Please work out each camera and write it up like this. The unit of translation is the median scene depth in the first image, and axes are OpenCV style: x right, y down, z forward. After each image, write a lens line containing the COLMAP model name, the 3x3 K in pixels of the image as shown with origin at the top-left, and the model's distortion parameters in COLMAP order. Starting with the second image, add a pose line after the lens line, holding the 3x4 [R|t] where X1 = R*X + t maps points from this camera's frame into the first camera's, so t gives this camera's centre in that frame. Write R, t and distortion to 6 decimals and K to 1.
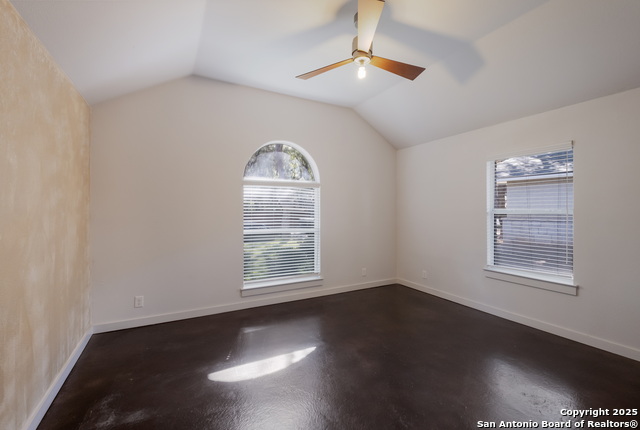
lens RADIAL K [[279.6, 0, 319.4], [0, 279.6, 210.1], [0, 0, 1]] dist [0.001252, 0.000460]
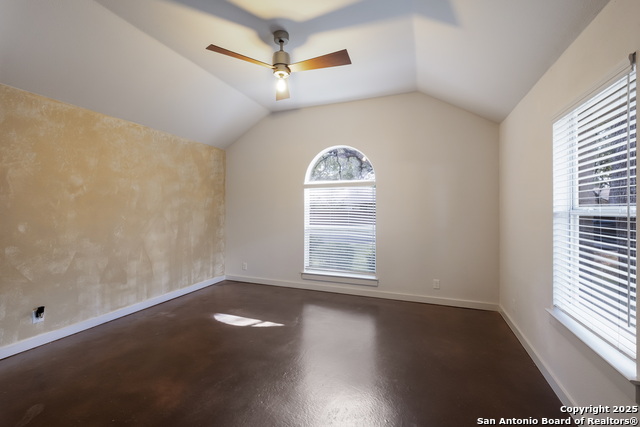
lens RADIAL K [[276.3, 0, 319.4], [0, 276.3, 208.6], [0, 0, 1]] dist [0.020330, -0.000218]
pose [[0.650347, -0.001475, -0.759636, 0.907450], [-0.000987, 0.999996, -0.002787, 0.003505], [0.759637, 0.002562, 0.650343, 0.328744]]
